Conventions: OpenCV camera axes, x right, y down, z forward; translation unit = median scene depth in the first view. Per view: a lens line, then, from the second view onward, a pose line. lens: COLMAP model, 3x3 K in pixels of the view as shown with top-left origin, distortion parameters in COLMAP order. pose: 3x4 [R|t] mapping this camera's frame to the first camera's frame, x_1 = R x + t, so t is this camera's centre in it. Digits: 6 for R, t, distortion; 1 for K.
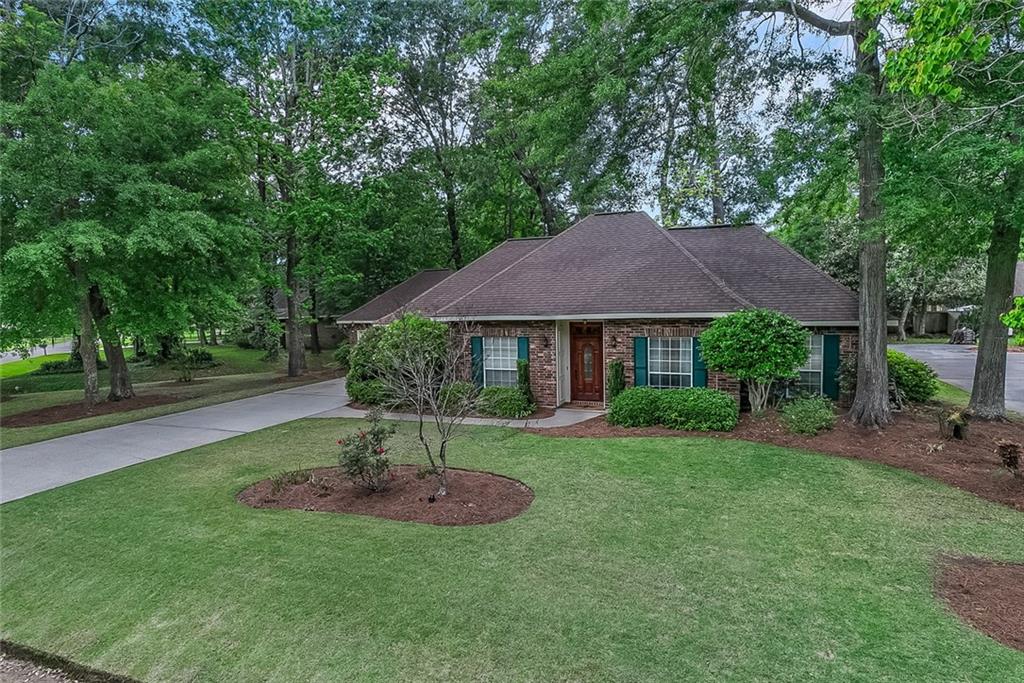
lens RADIAL K [[471.6, 0, 514.6], [0, 471.6, 342.8], [0, 0, 1]] dist [0.004093, 0.001348]
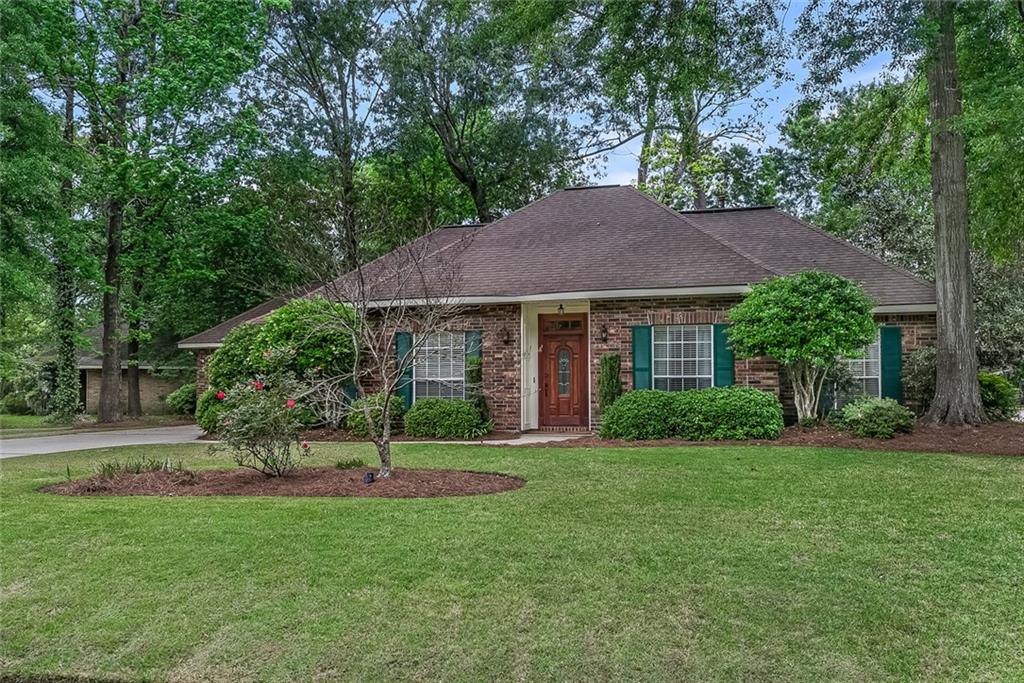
lens RADIAL K [[659.4, 0, 510.1], [0, 659.4, 340.3], [0, 0, 1]] dist [-0.000544, 0.005062]
pose [[0.993416, 0.023049, 0.112217, -0.043288], [-0.012819, 0.995764, -0.091045, 0.105920], [-0.113840, 0.089007, 0.989504, 0.038812]]
